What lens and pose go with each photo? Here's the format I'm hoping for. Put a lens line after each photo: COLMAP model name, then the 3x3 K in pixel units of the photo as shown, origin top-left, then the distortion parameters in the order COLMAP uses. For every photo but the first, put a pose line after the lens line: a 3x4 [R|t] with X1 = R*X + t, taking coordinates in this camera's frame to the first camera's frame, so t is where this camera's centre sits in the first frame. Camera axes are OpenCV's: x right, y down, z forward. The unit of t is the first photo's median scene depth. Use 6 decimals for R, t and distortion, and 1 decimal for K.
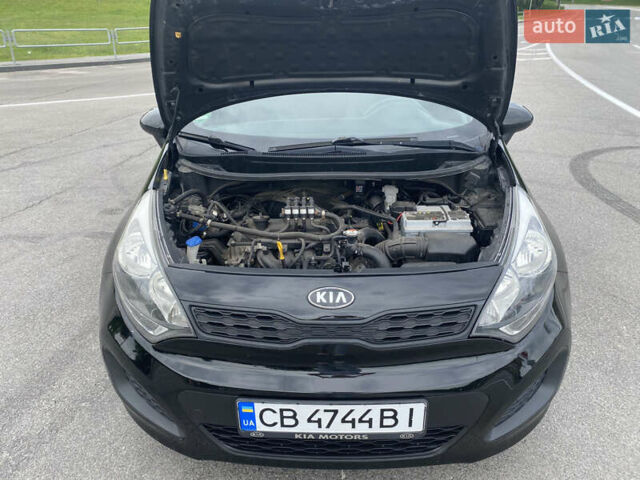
lens RADIAL K [[477.0, 0, 317.5], [0, 477.0, 227.1], [0, 0, 1]] dist [0.013961, 0.003852]
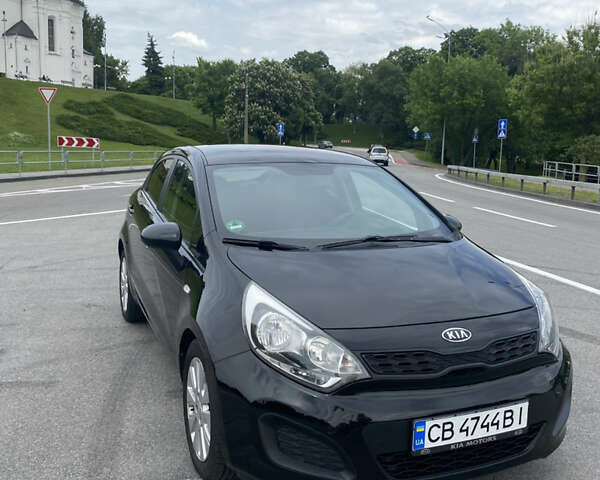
lens RADIAL K [[601.0, 0, 310.1], [0, 601.0, 242.6], [0, 0, 1]] dist [0.079083, -0.187842]
pose [[0.907359, -0.028292, 0.419402, -1.069768], [0.137419, 0.962876, -0.232347, 0.236627], [-0.397259, 0.268456, 0.877563, -0.430079]]
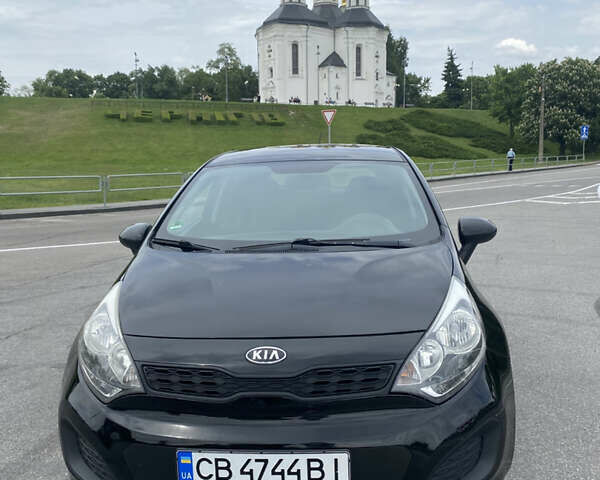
lens RADIAL K [[601.0, 0, 310.1], [0, 601.0, 242.6], [0, 0, 1]] dist [0.079083, -0.187842]
pose [[0.998600, -0.003554, -0.052783, 0.207810], [-0.011524, 0.959170, -0.282596, 0.291727], [0.051632, 0.282809, 0.957786, -0.435818]]
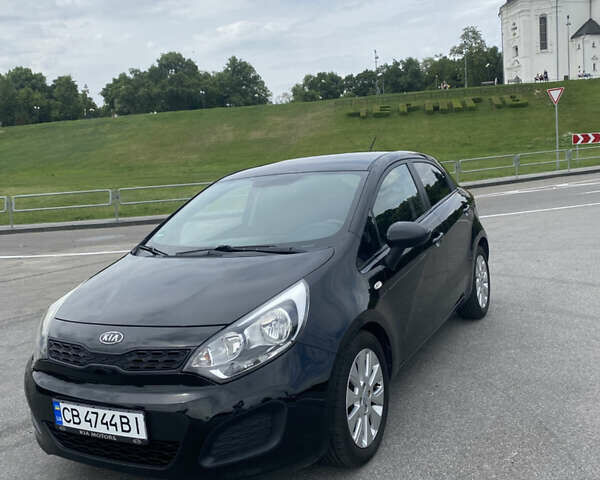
lens RADIAL K [[601.0, 0, 310.1], [0, 601.0, 242.6], [0, 0, 1]] dist [0.079083, -0.187842]
pose [[0.896996, -0.009549, -0.441935, 1.439774], [-0.108849, 0.964210, -0.241767, 0.250963], [0.428426, 0.264968, 0.863853, -0.472274]]
